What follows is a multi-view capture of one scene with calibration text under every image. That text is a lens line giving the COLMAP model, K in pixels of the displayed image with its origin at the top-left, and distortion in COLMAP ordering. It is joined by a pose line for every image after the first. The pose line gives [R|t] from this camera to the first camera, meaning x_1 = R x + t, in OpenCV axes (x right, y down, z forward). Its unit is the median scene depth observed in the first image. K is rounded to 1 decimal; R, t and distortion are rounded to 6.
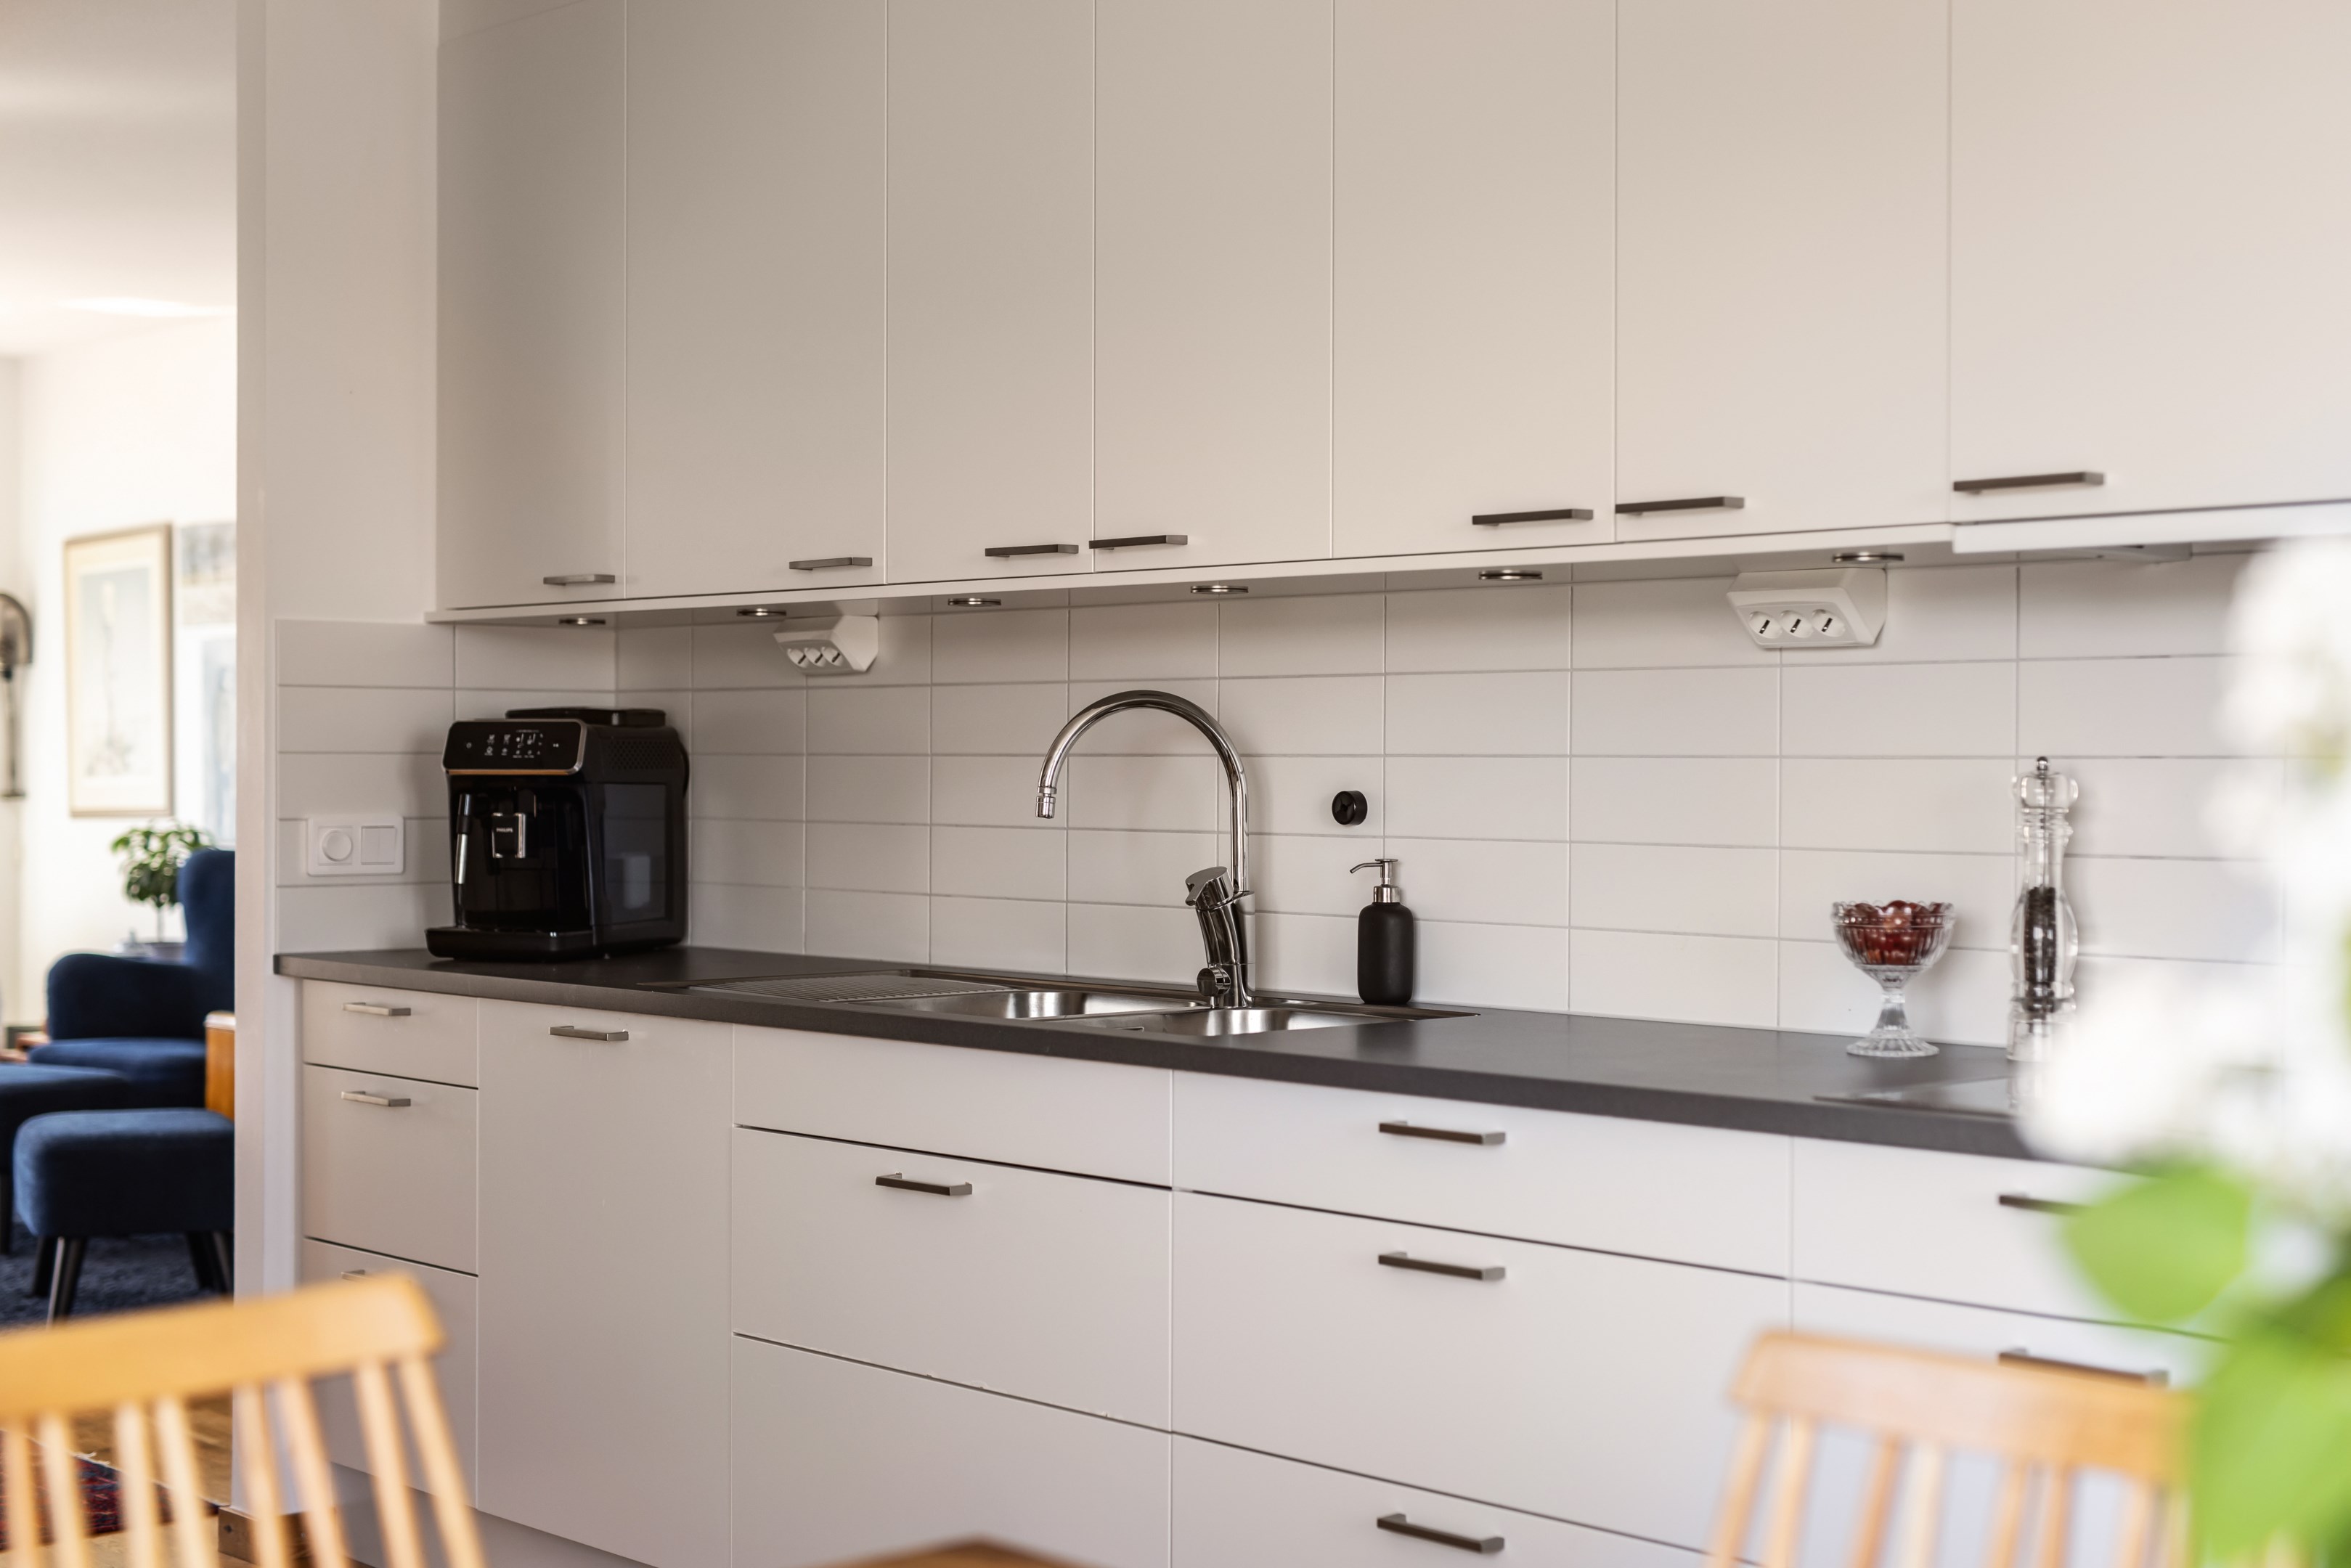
lens RADIAL K [[3309.8, 0, 1245.5], [0, 3309.8, 803.4], [0, 0, 1]] dist [-0.001560, 0.000000]
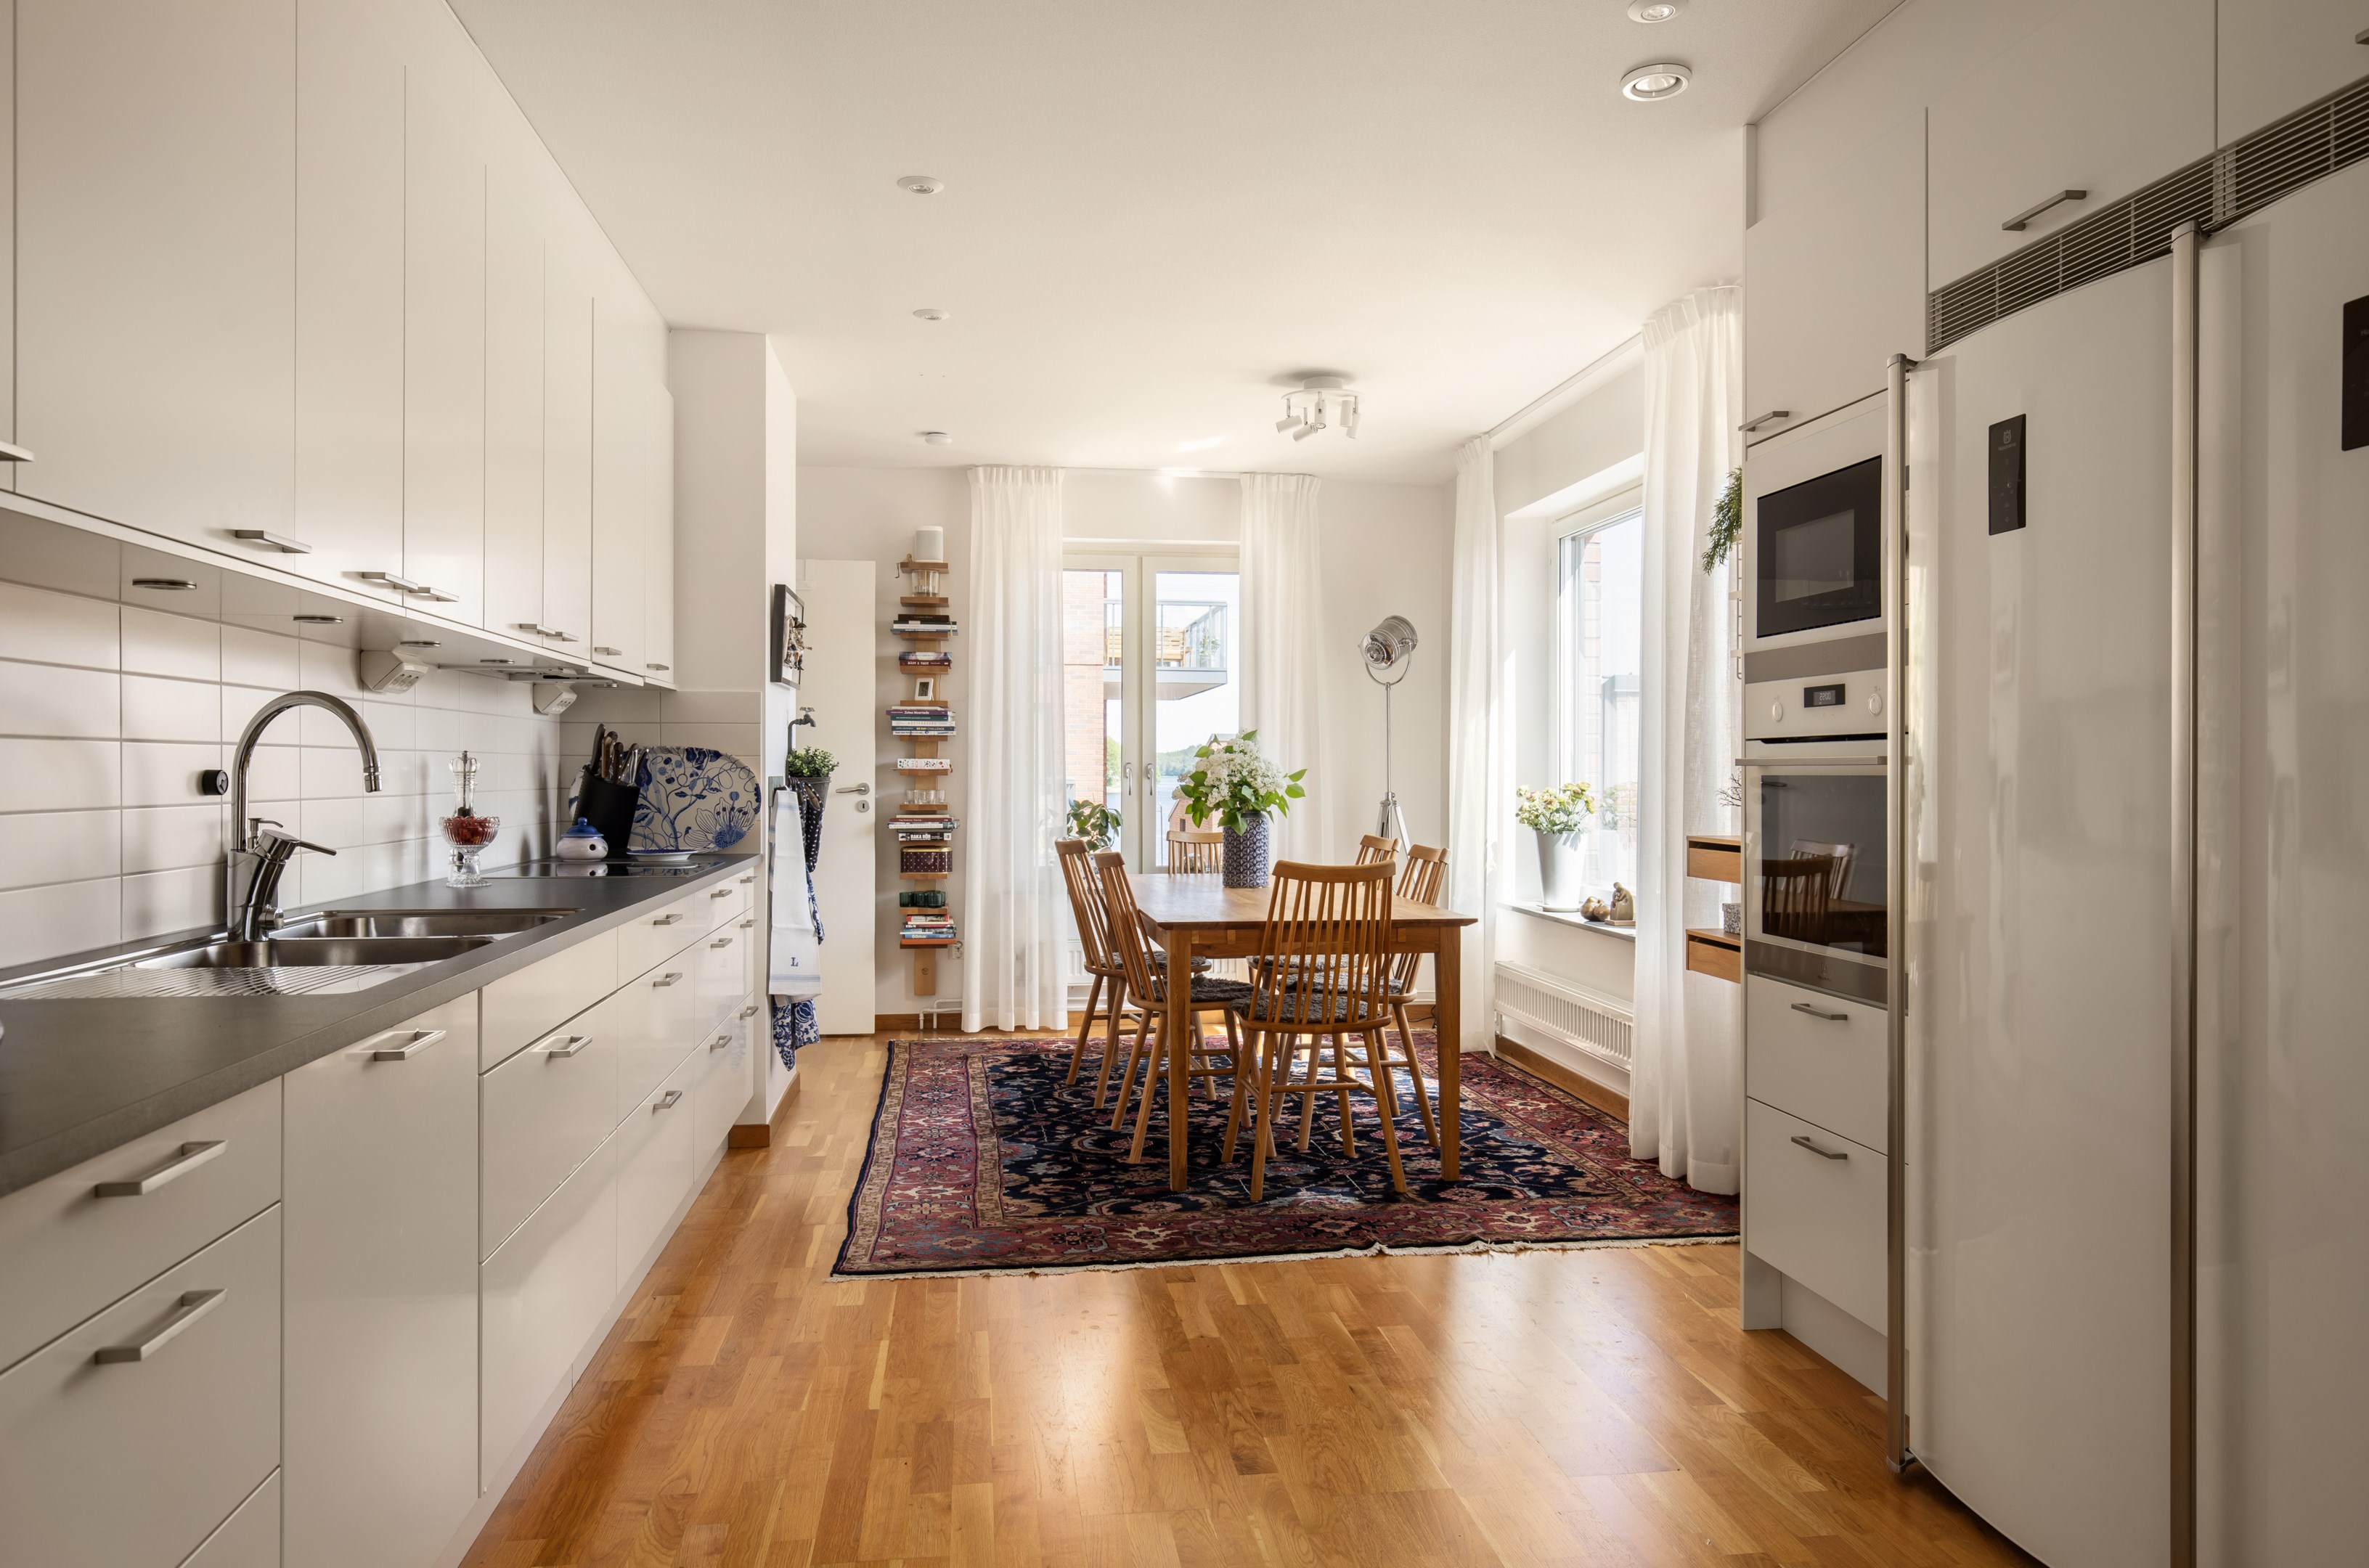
lens RADIAL K [[1521.7, 0, 1174.4], [0, 1521.7, 771.0], [0, 0, 1]] dist [0.004627, -0.000270]
pose [[-0.814382, -0.005231, 0.580305, -0.532334], [0.003415, 0.999899, 0.013805, -0.008966], [-0.580319, 0.013225, -0.814282, 1.073418]]
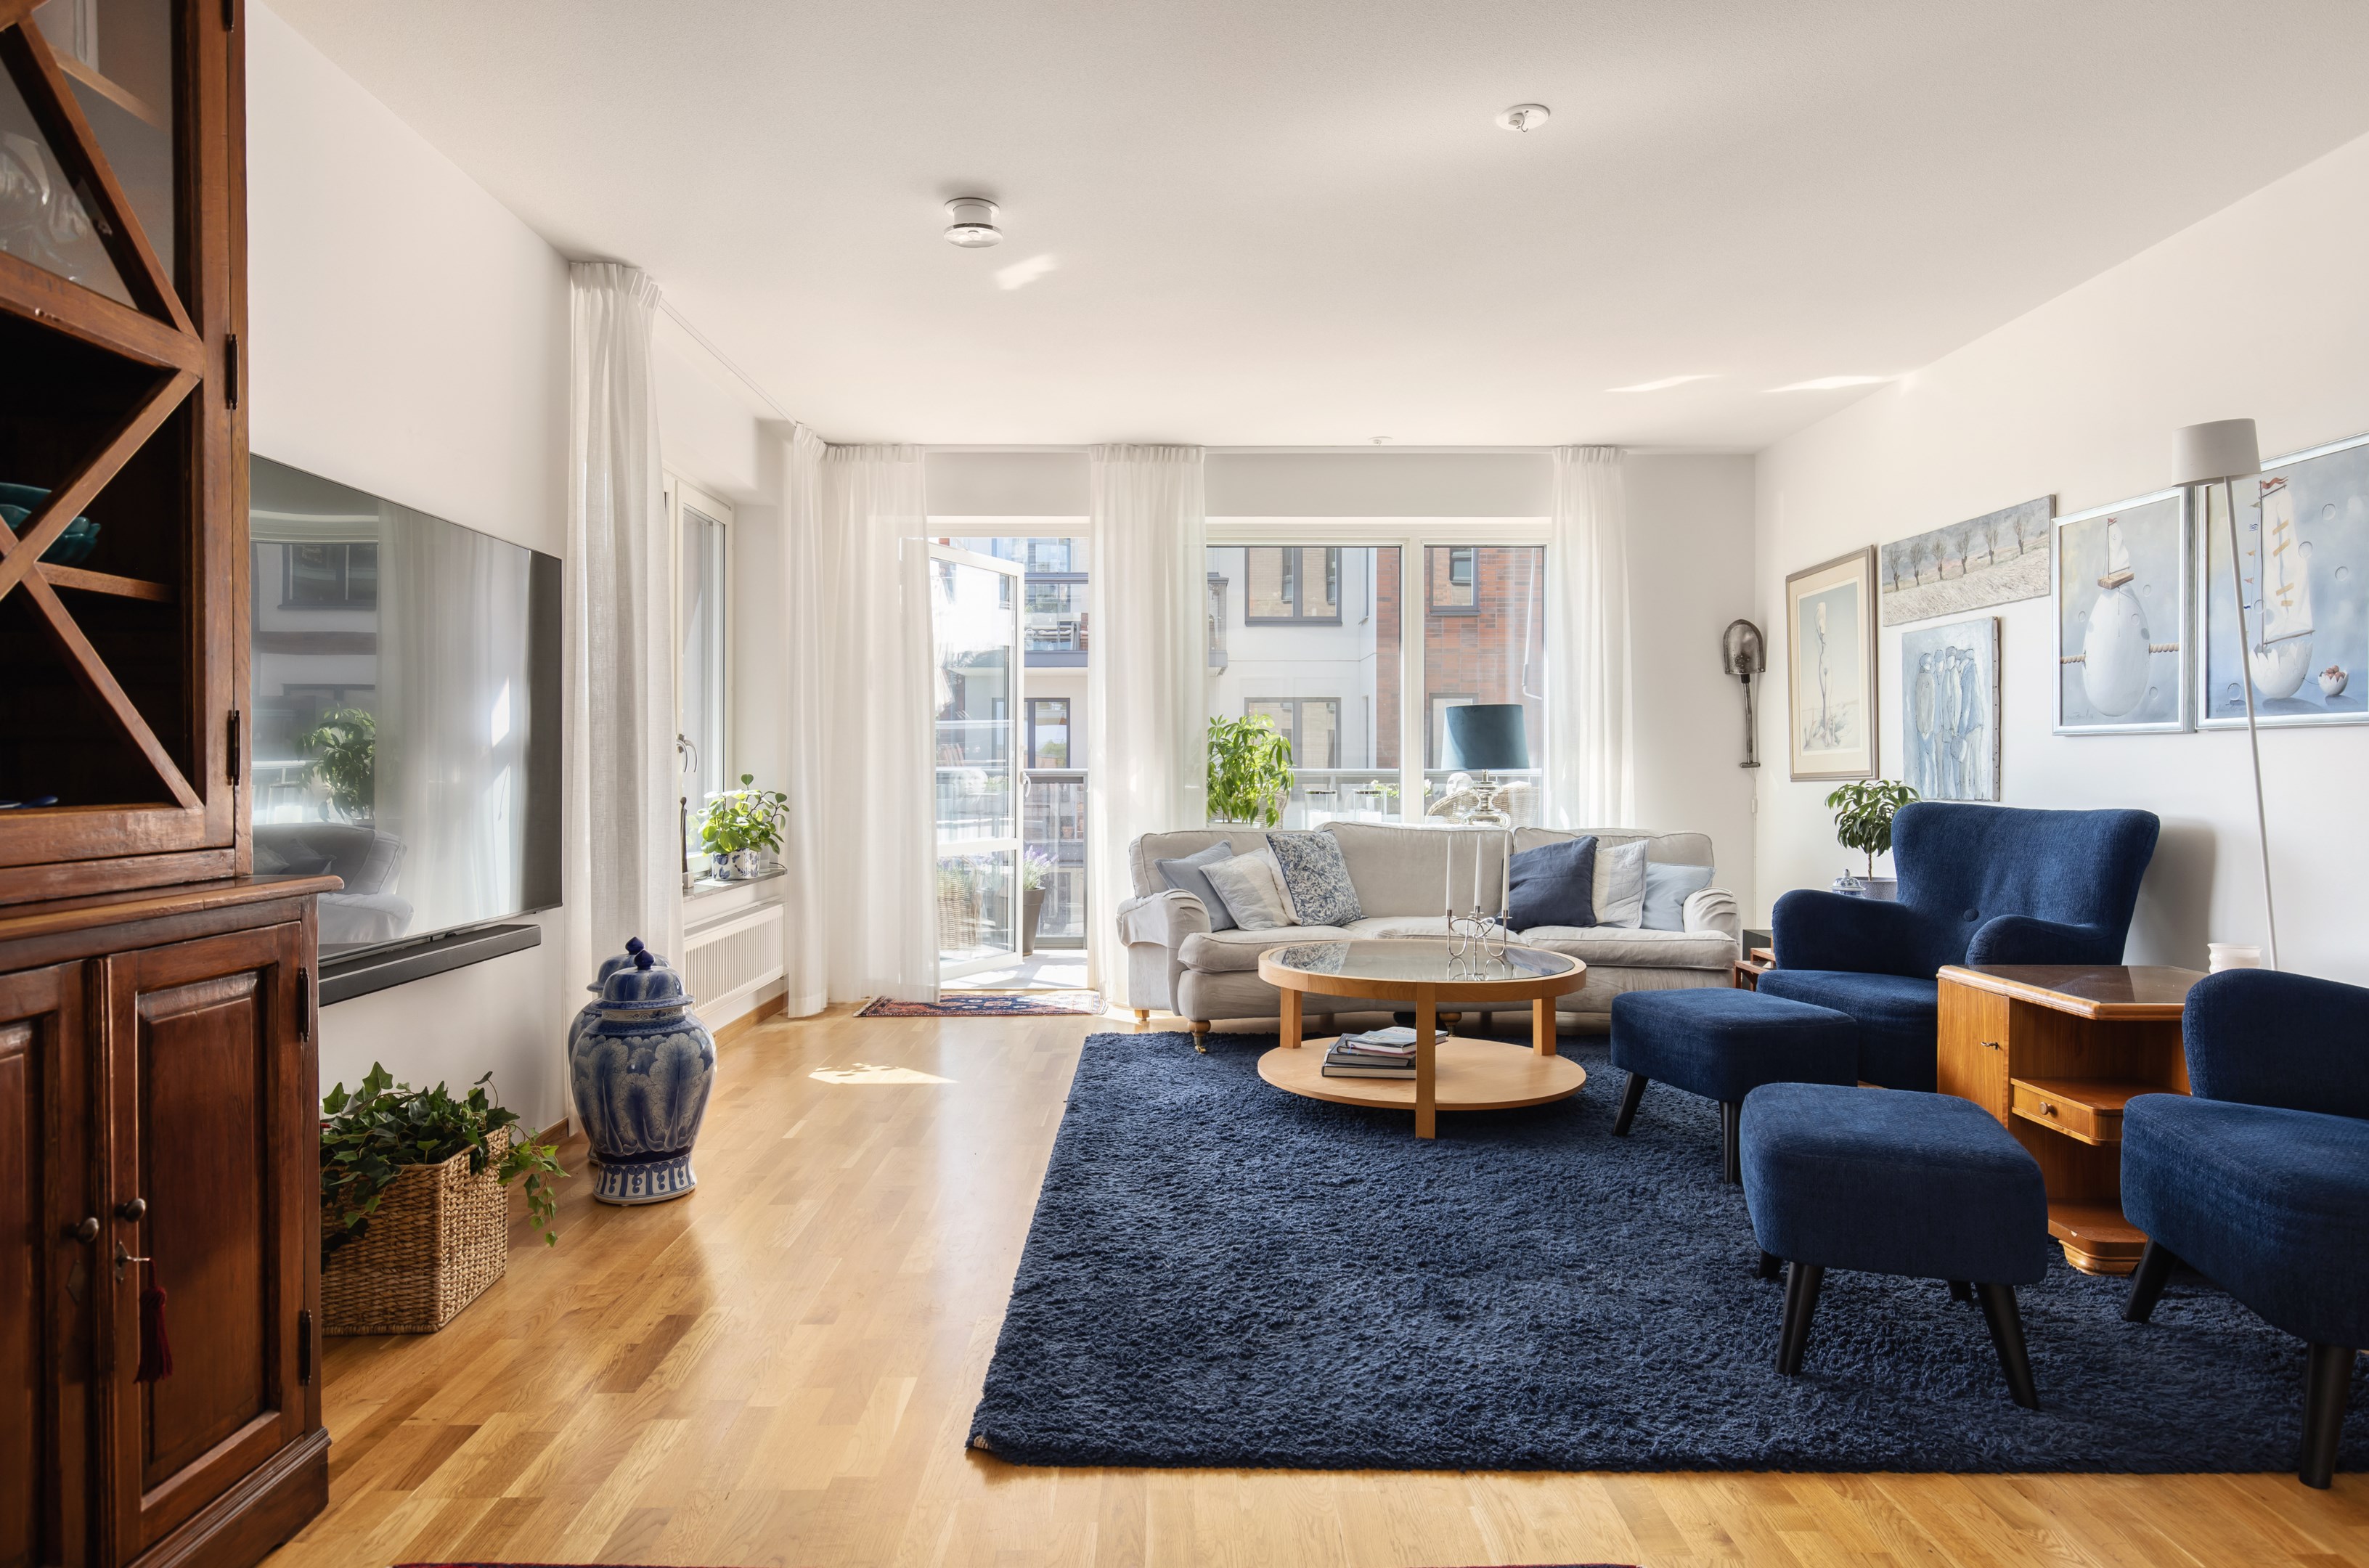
lens RADIAL K [[1410.5, 0, 1152.4], [0, 1410.5, 777.6], [0, 0, 1]] dist [-0.016097, 0.002471]
pose [[0.723778, 0.000353, -0.690033, -0.324194], [-0.005255, 0.999974, -0.005000, 0.016422], [0.690013, 0.007244, 0.723761, 0.886387]]
